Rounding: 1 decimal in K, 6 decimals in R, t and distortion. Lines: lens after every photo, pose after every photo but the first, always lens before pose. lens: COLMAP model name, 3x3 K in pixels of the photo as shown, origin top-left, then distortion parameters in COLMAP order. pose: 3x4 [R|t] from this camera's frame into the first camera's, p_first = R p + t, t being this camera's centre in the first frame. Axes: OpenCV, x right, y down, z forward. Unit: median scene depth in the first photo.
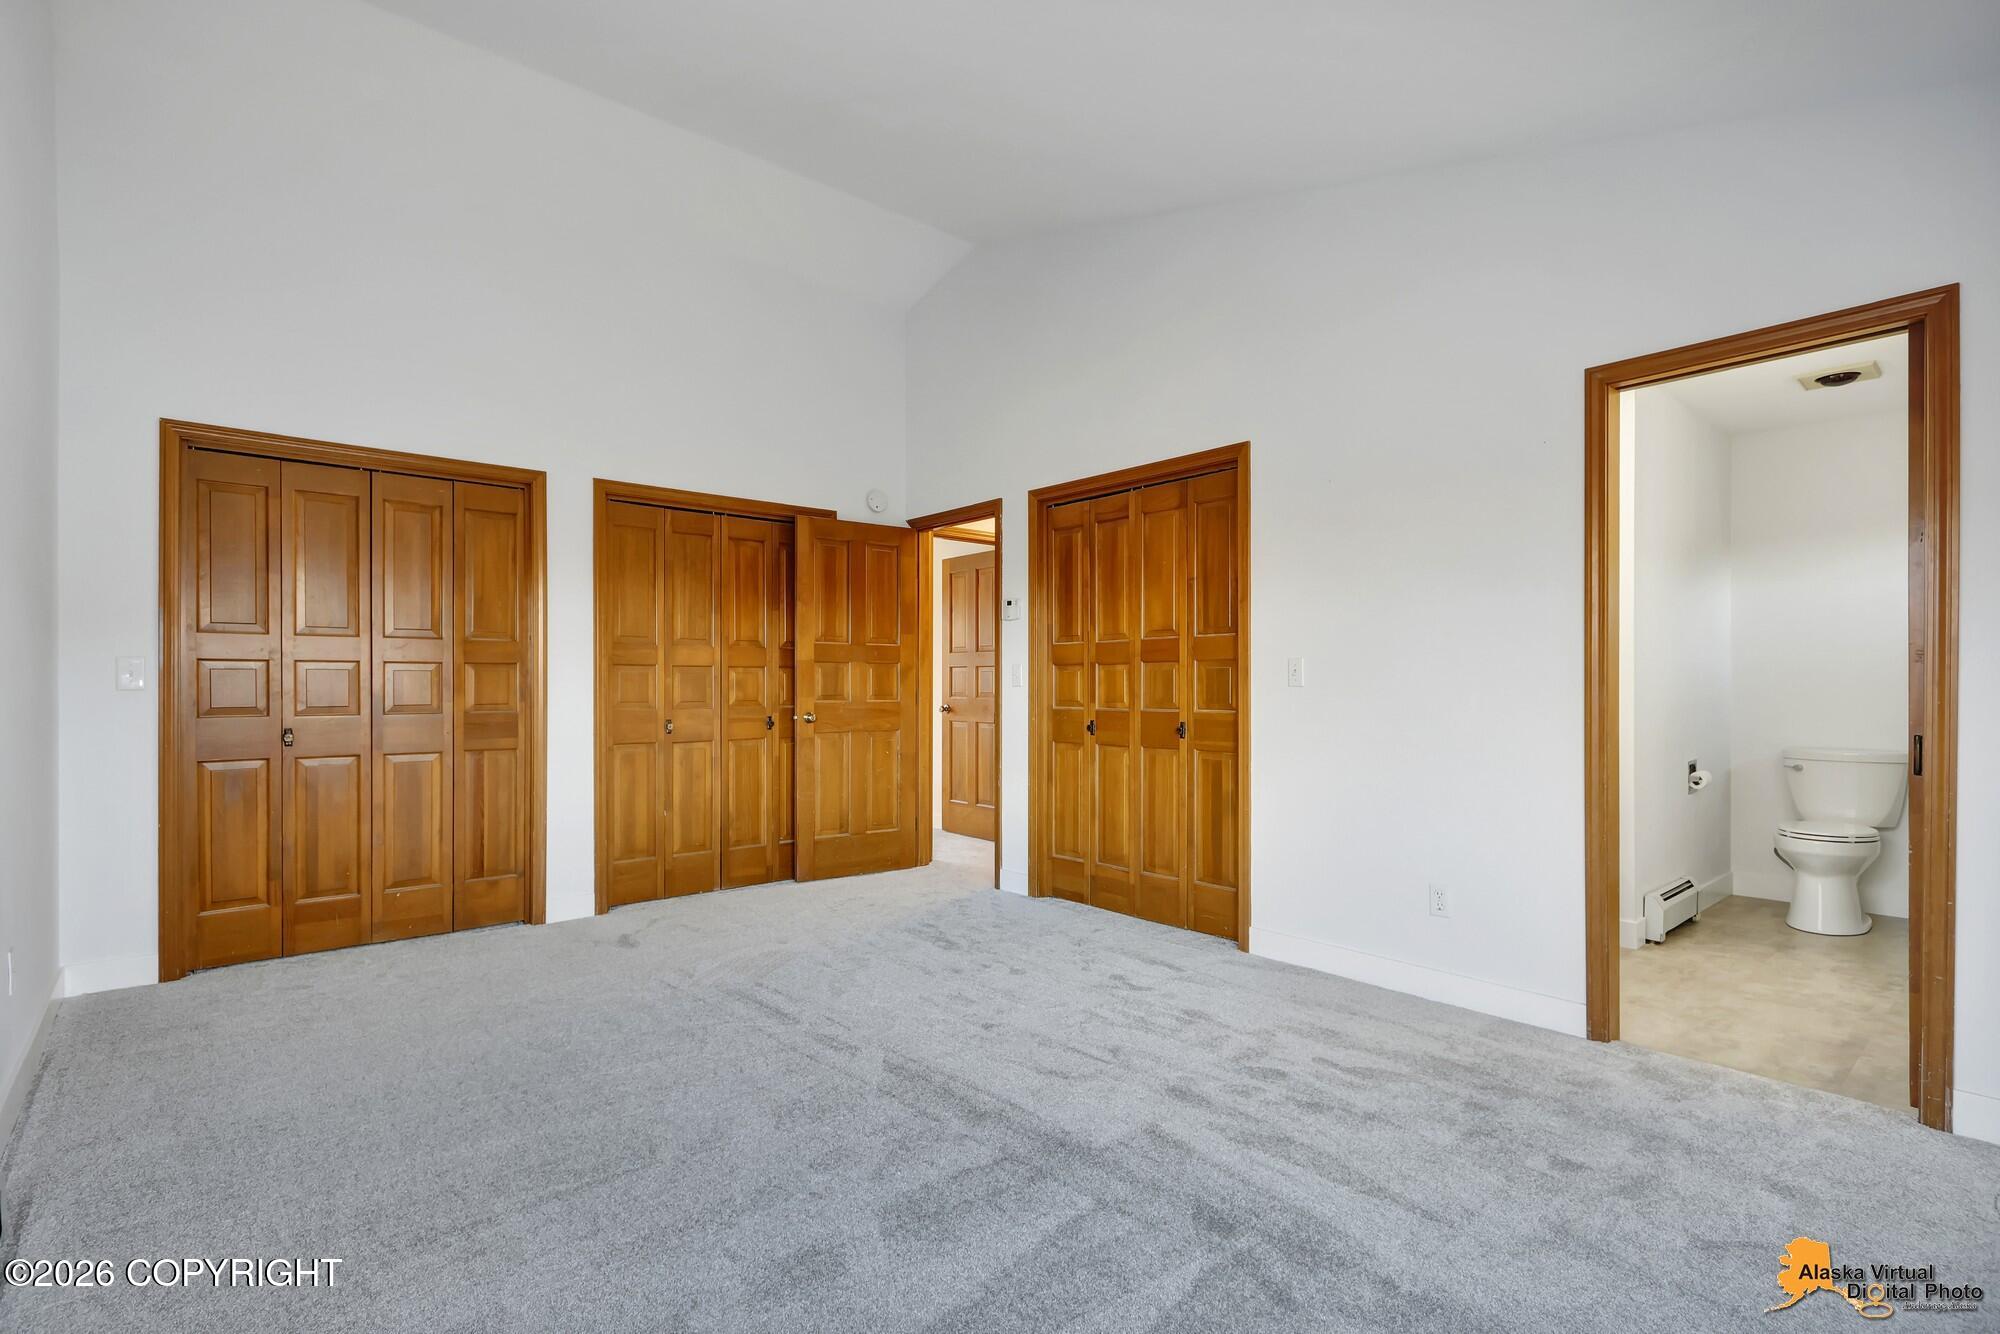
lens RADIAL K [[952.9, 0, 1009.6], [0, 952.9, 676.4], [0, 0, 1]] dist [0.007937, -0.003535]
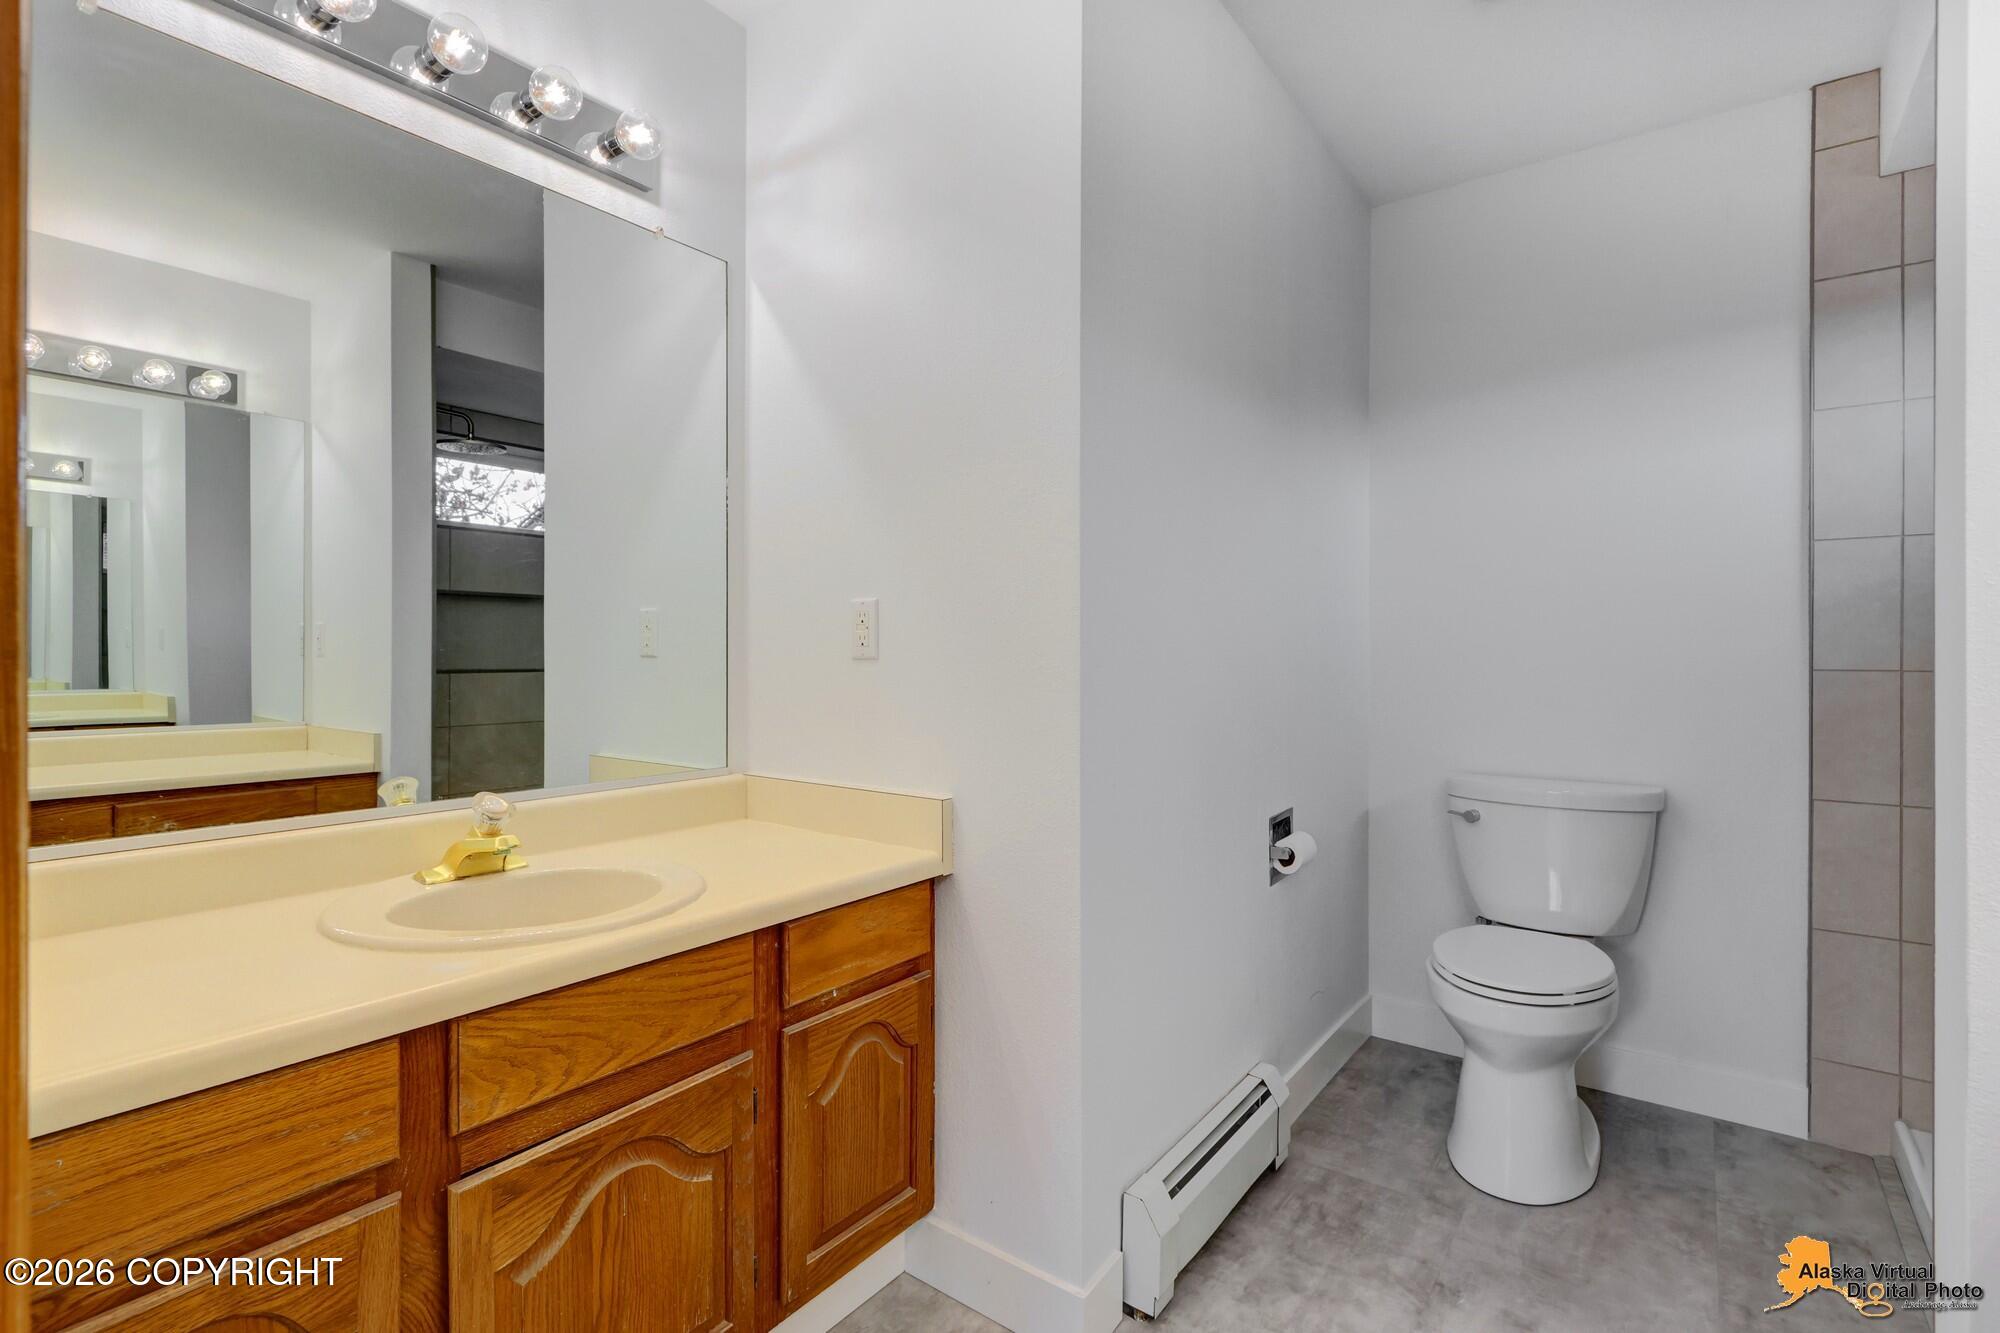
lens RADIAL K [[952.9, 0, 975.6], [0, 952.9, 650.9], [0, 0, 1]] dist [0.007937, -0.003535]
pose [[0.979967, 0.008997, 0.198958, 0.414942], [-0.006182, 0.999872, -0.014763, 0.011959], [-0.199065, 0.013237, 0.979897, 0.494510]]
